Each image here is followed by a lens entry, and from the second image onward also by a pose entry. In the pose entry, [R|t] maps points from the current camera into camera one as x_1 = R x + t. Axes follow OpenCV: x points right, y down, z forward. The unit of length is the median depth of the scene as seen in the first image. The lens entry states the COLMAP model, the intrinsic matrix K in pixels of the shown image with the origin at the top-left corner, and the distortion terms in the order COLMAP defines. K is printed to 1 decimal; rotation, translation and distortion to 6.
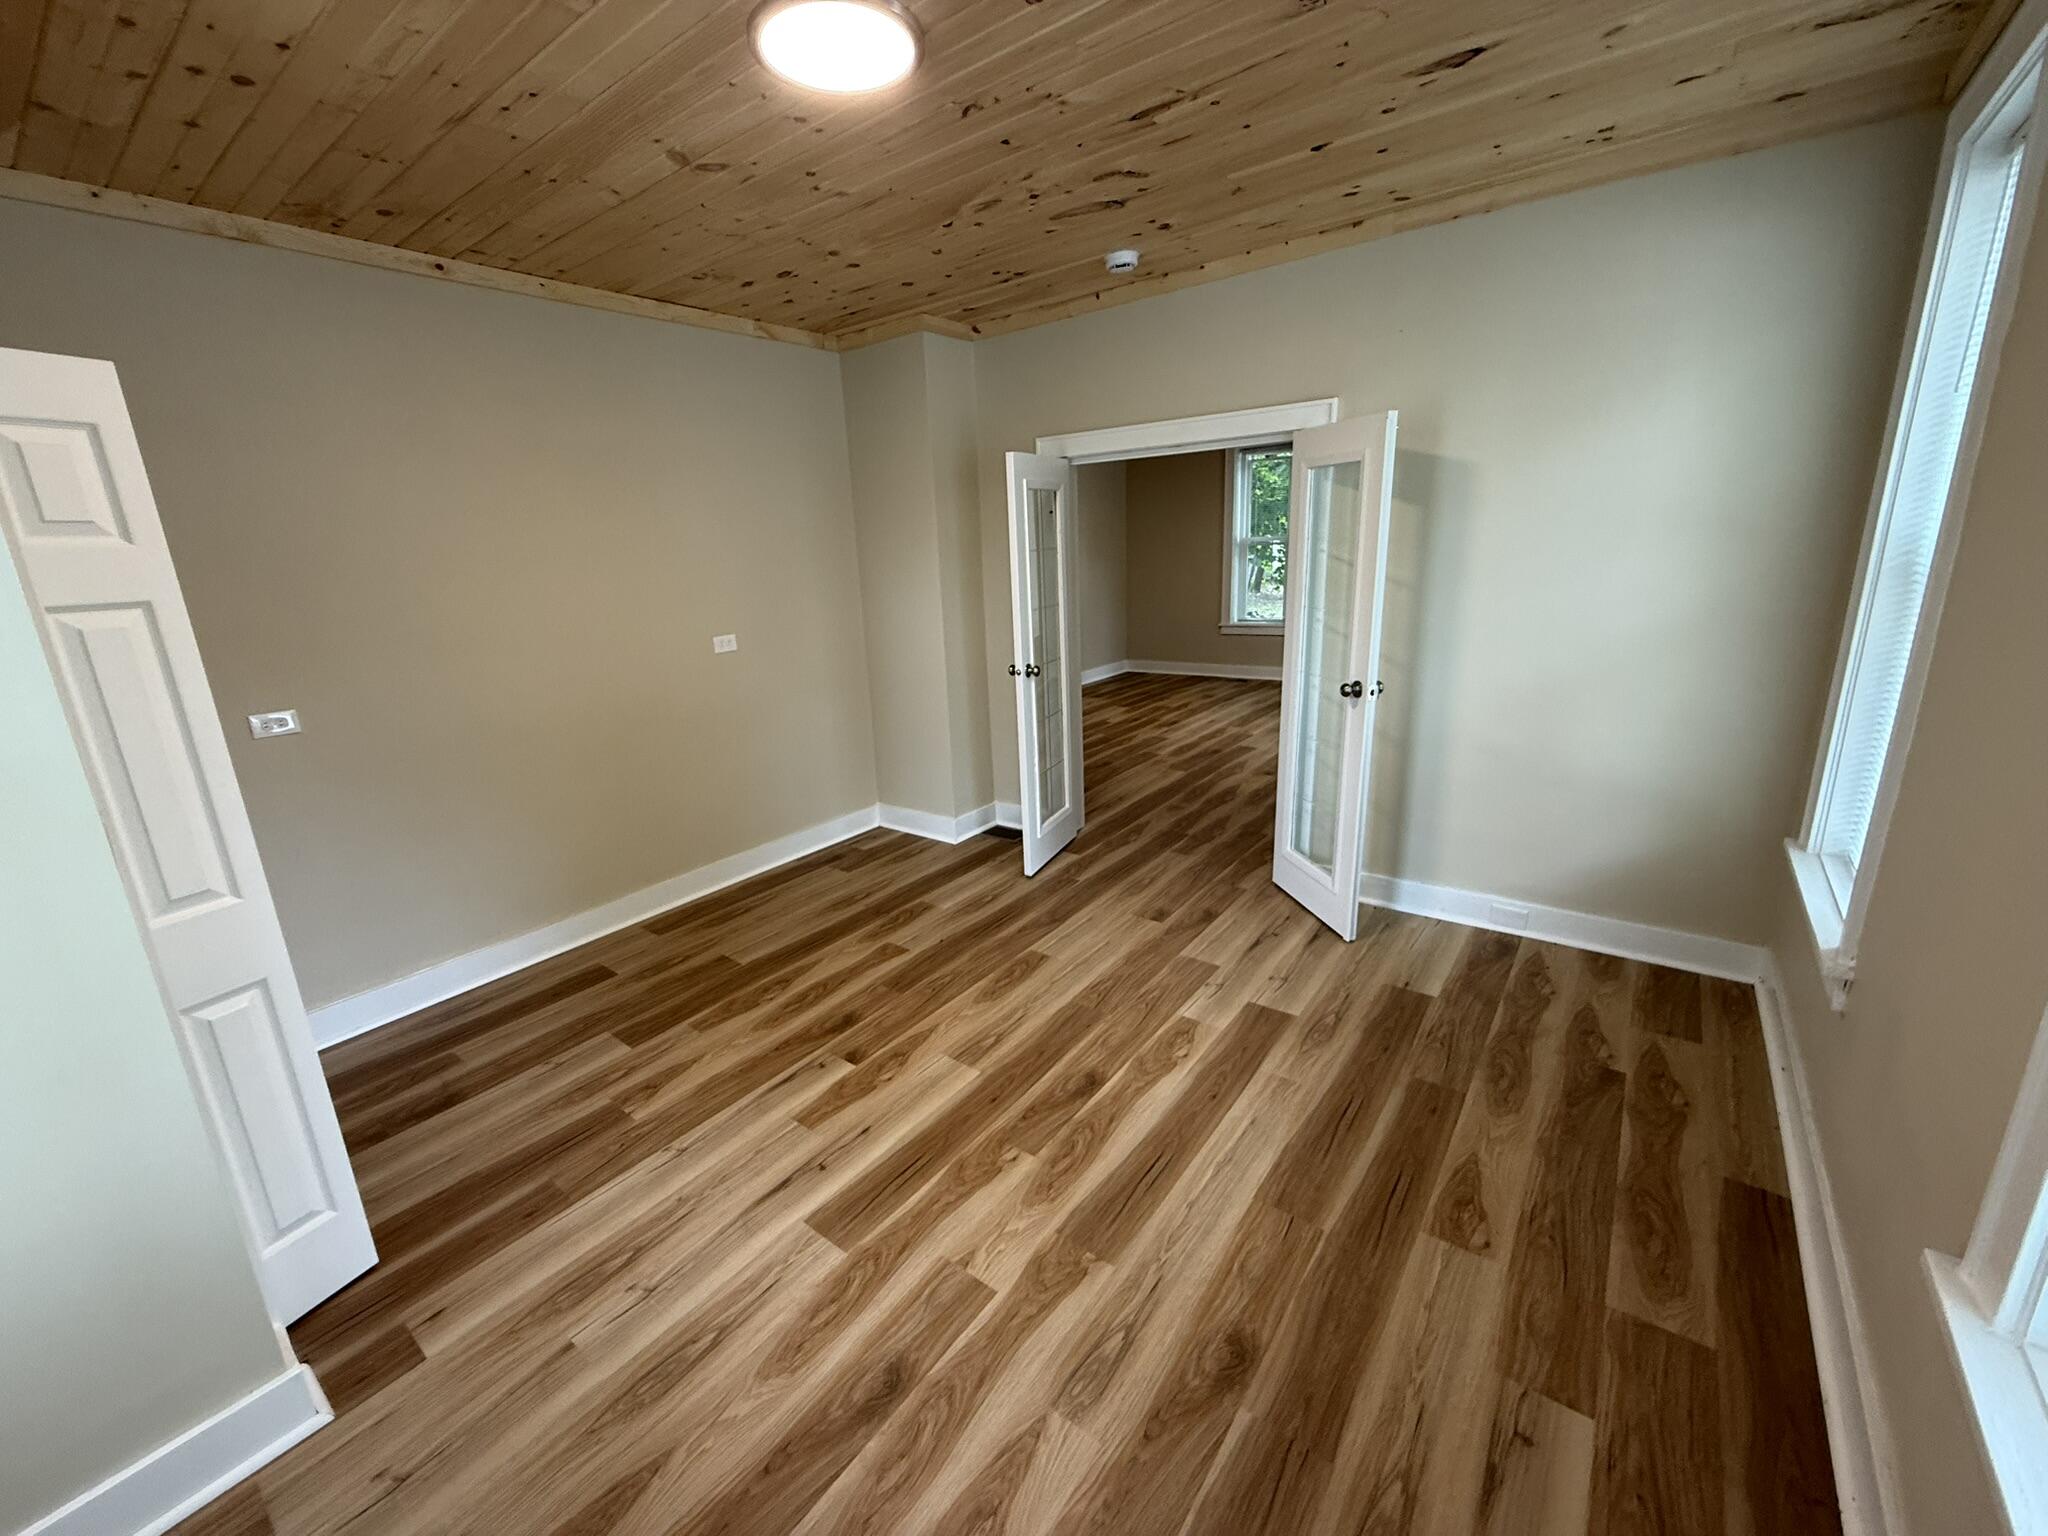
lens RADIAL K [[816.1, 0, 1025.0], [0, 816.1, 758.7], [0, 0, 1]] dist [-0.001658, 0.000468]
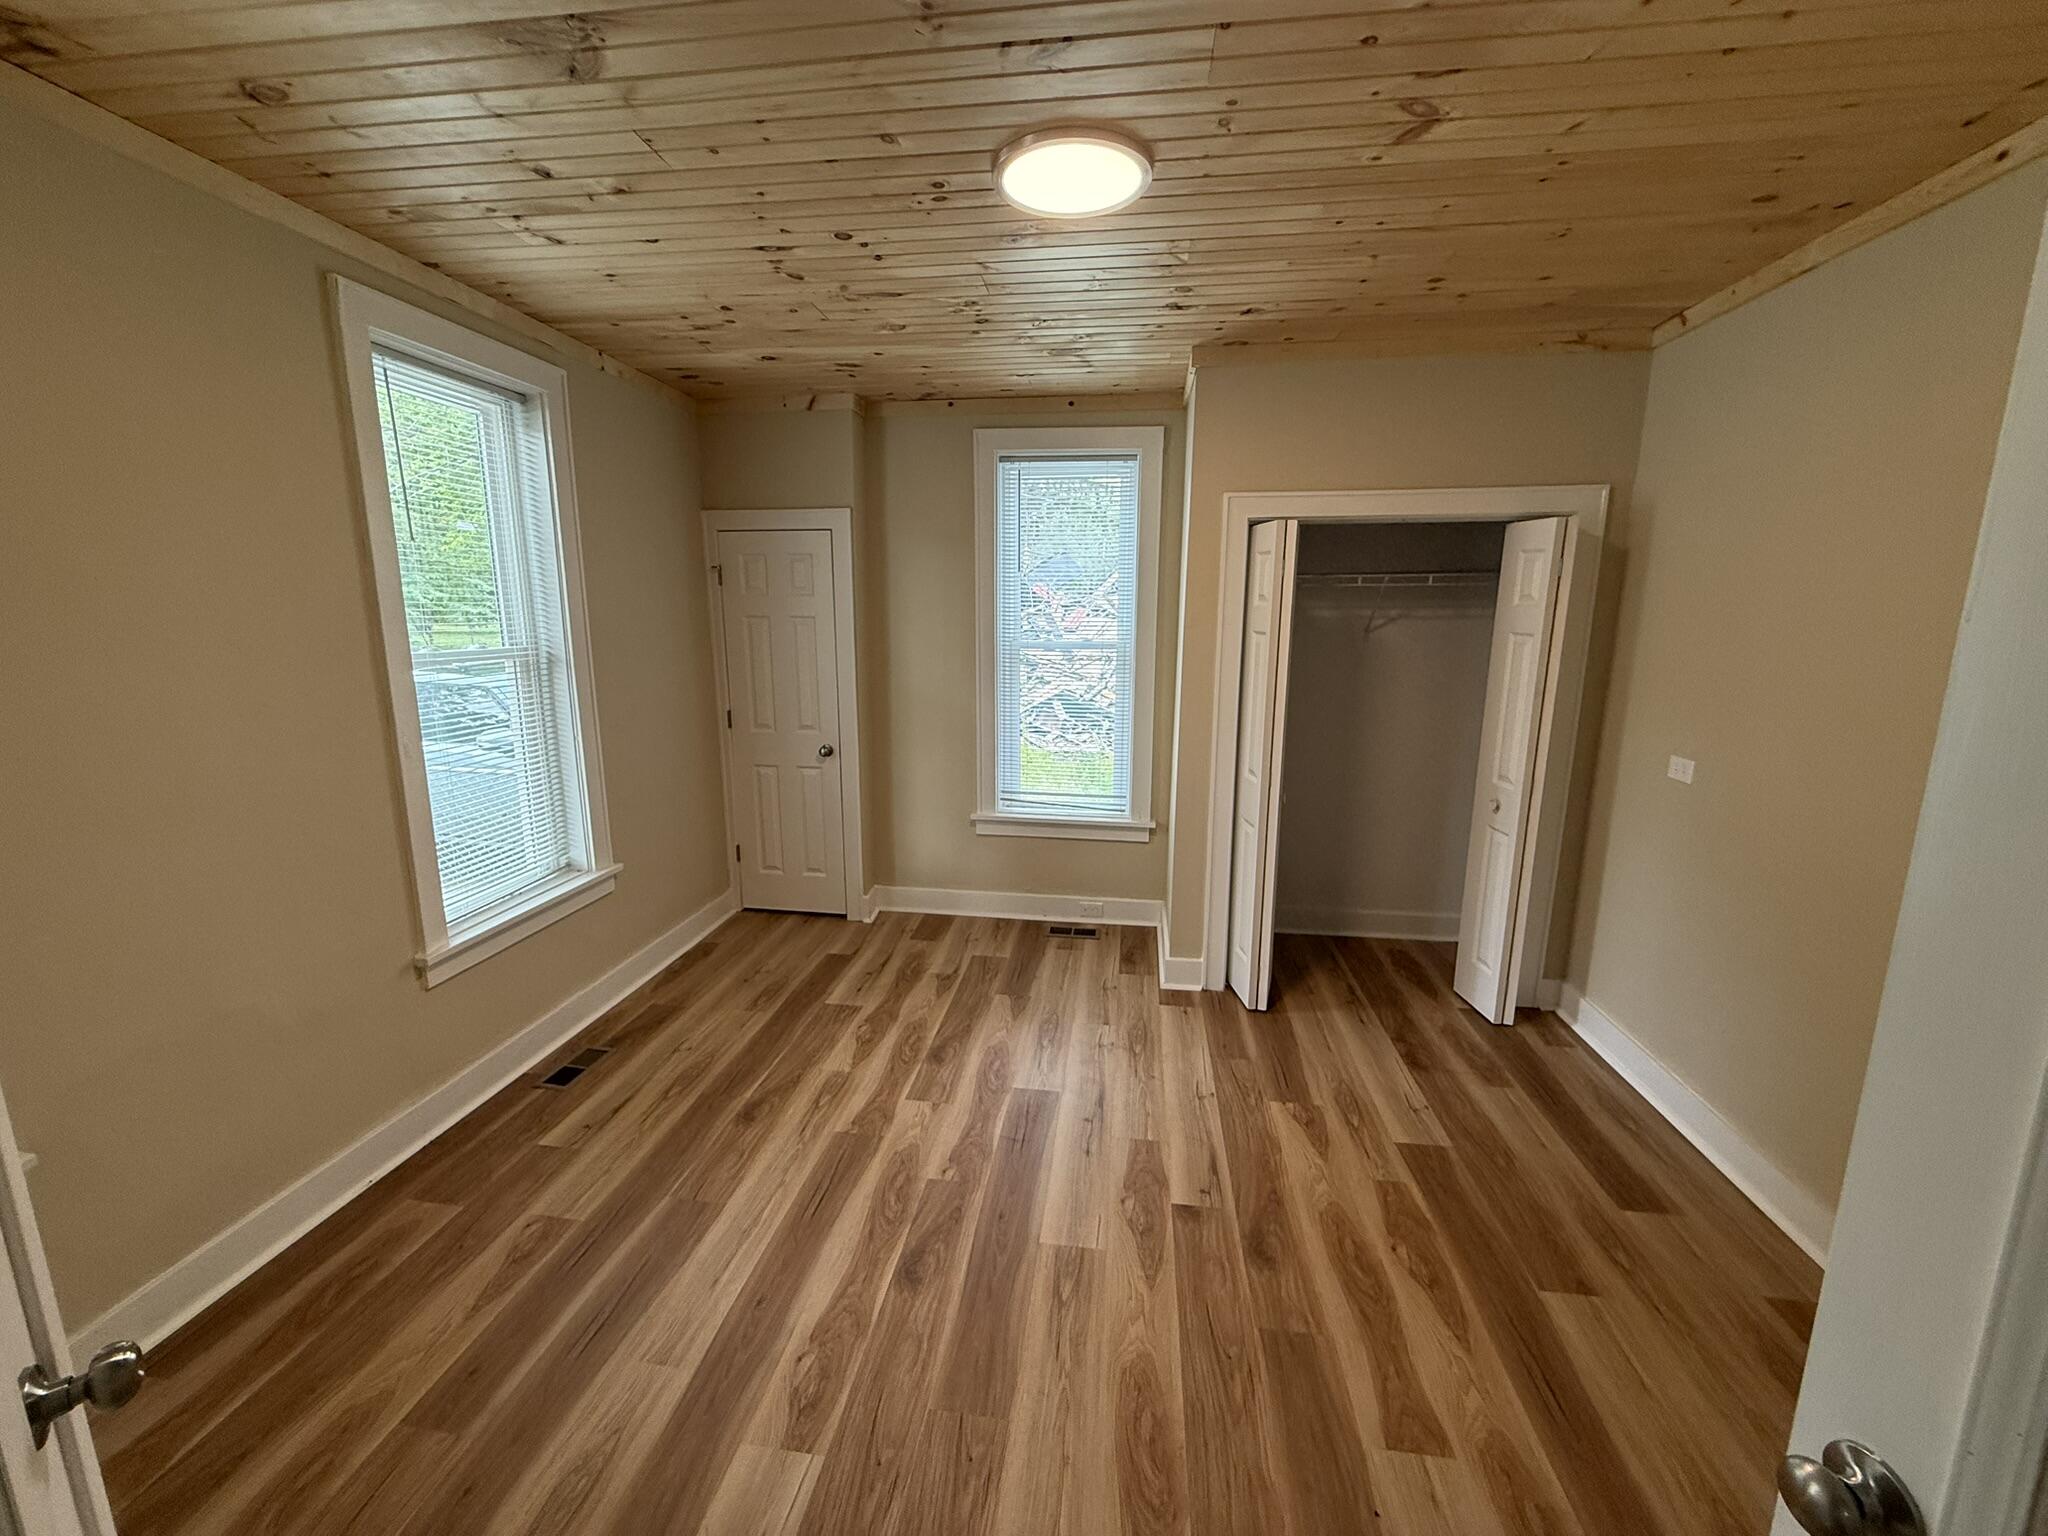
lens RADIAL K [[816.1, 0, 1020.7], [0, 816.1, 762.0], [0, 0, 1]] dist [-0.001658, 0.000468]
pose [[-0.871661, 0.133443, -0.471593, 0.324454], [-0.091645, 0.900870, 0.424304, -0.465104], [0.481464, 0.413068, -0.773024, 1.570986]]
